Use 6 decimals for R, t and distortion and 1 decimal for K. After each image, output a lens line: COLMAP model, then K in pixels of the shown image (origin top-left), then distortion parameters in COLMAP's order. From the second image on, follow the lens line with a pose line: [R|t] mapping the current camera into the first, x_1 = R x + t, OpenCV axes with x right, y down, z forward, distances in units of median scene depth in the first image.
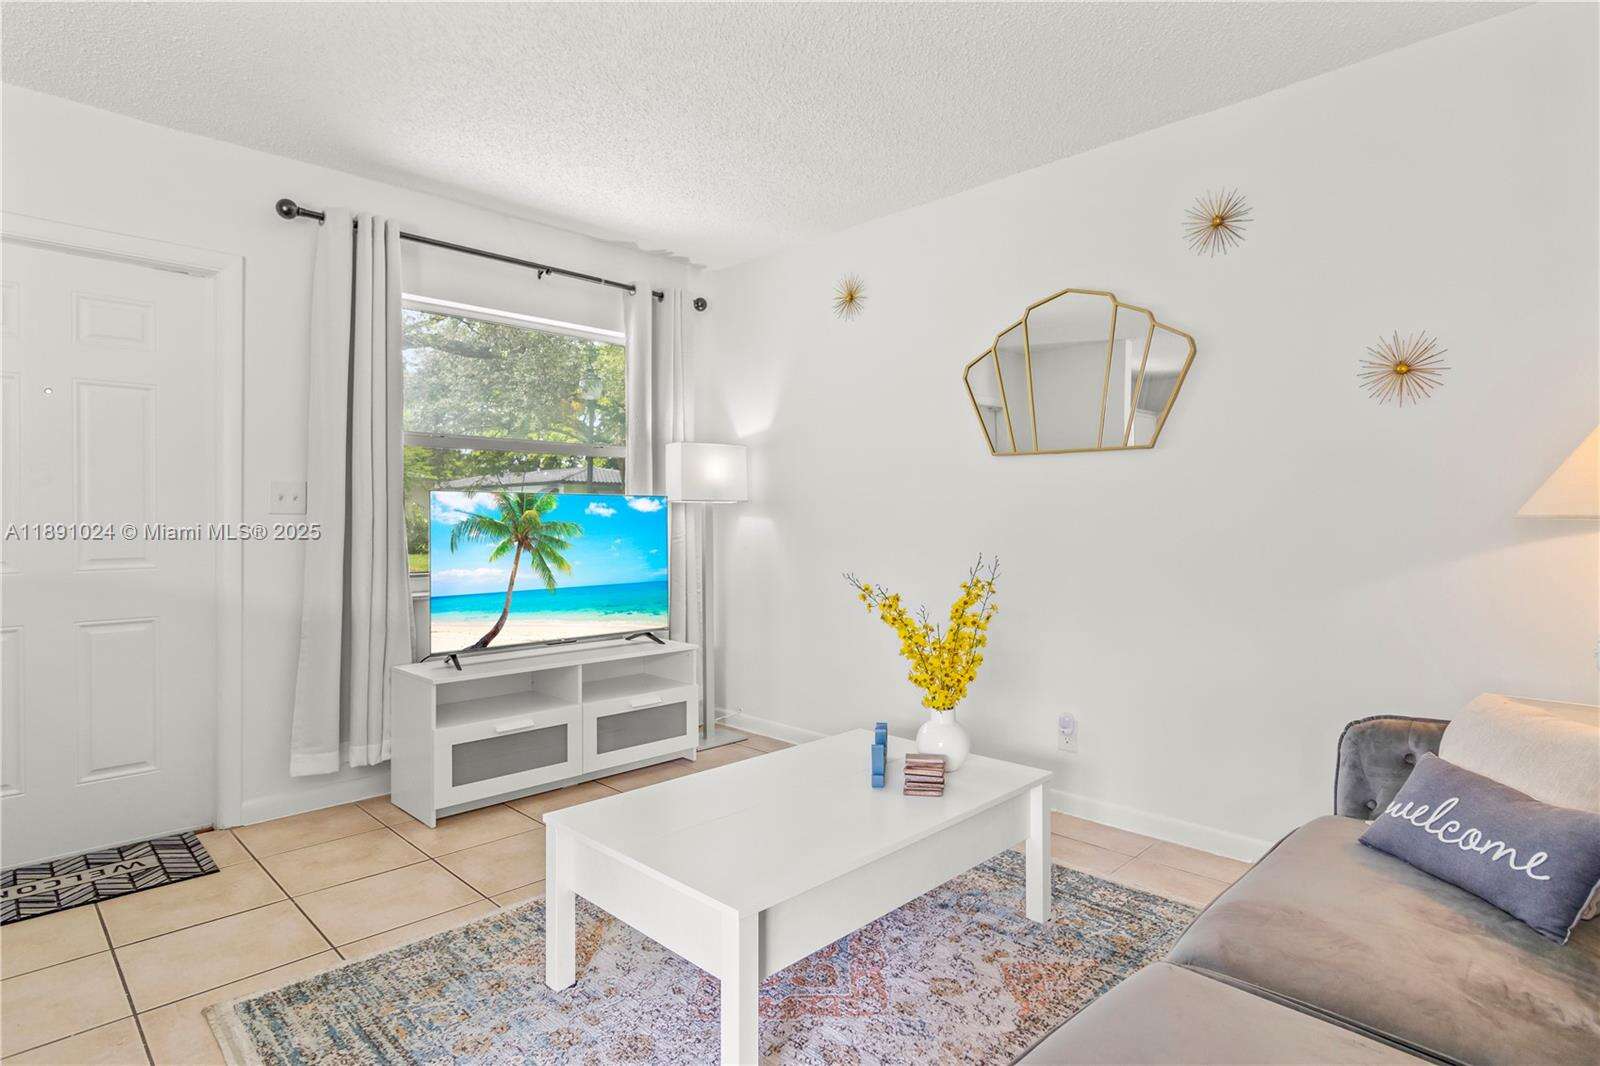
lens RADIAL K [[836.6, 0, 796.7], [0, 836.6, 524.6], [0, 0, 1]] dist [-0.001900, -0.000974]
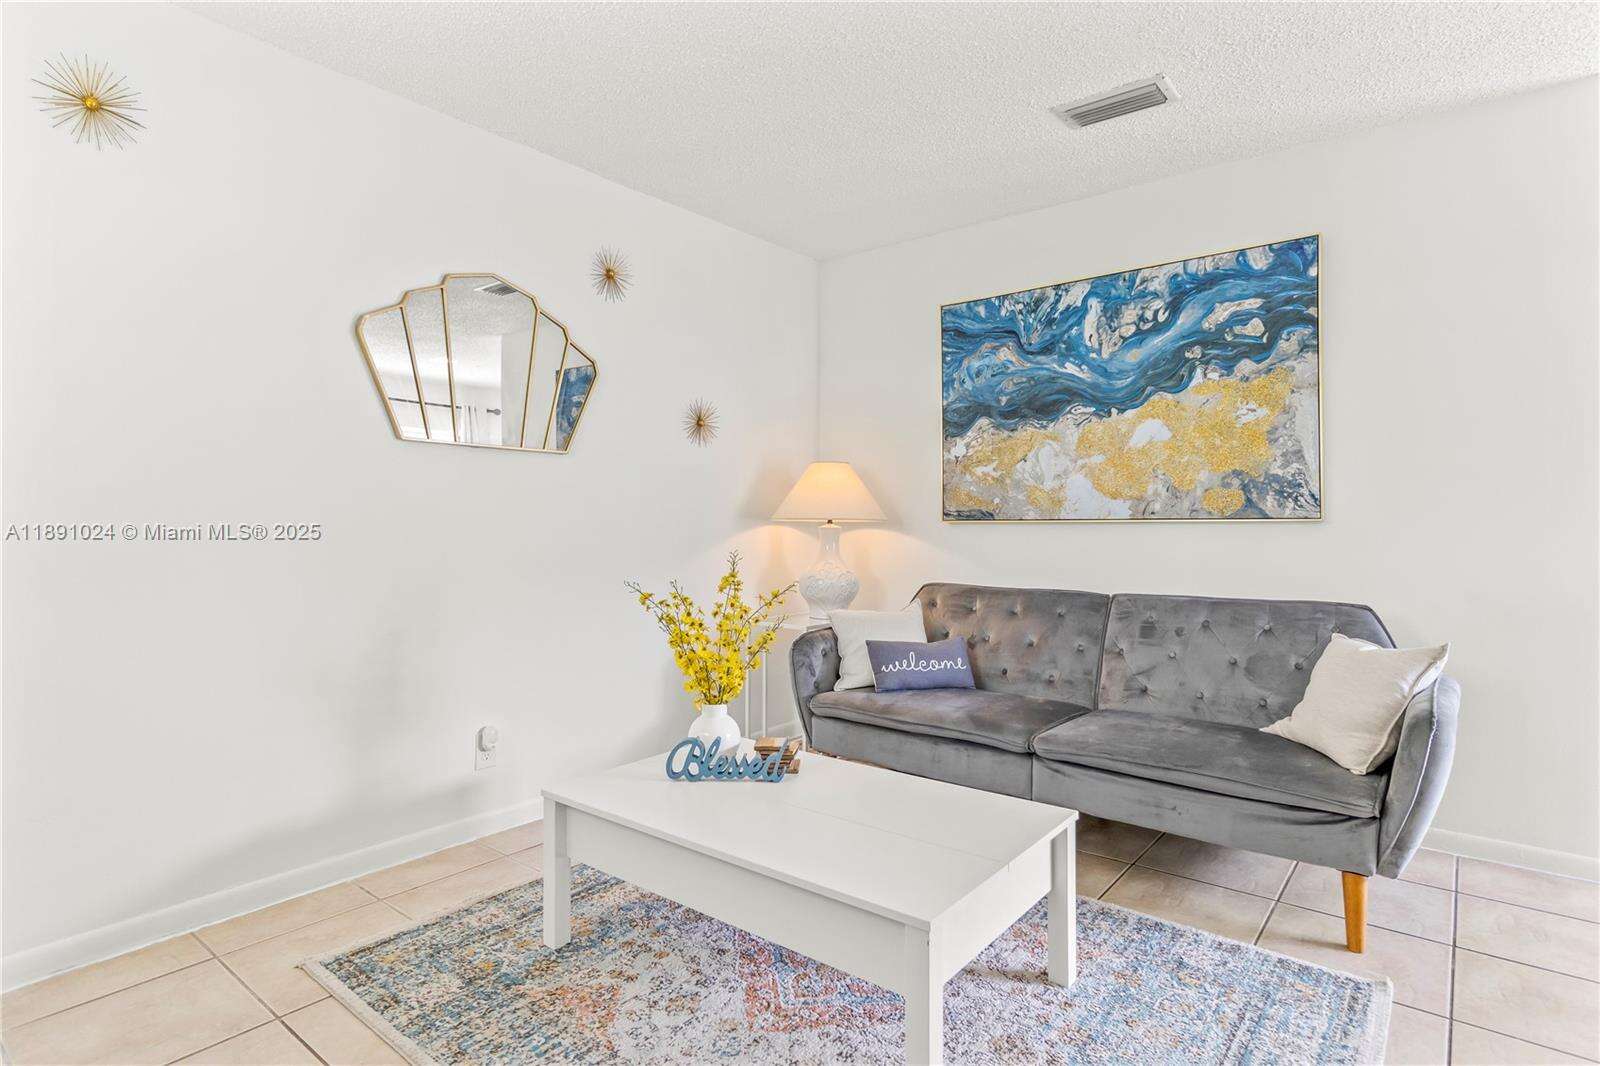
lens RADIAL K [[836.6, 0, 796.7], [0, 836.6, 524.6], [0, 0, 1]] dist [-0.001900, -0.000974]
pose [[-0.101720, -0.009638, 0.994766, -0.730437], [0.005440, 0.999933, 0.010244, -0.009126], [-0.994798, 0.006454, -0.101660, 0.855436]]
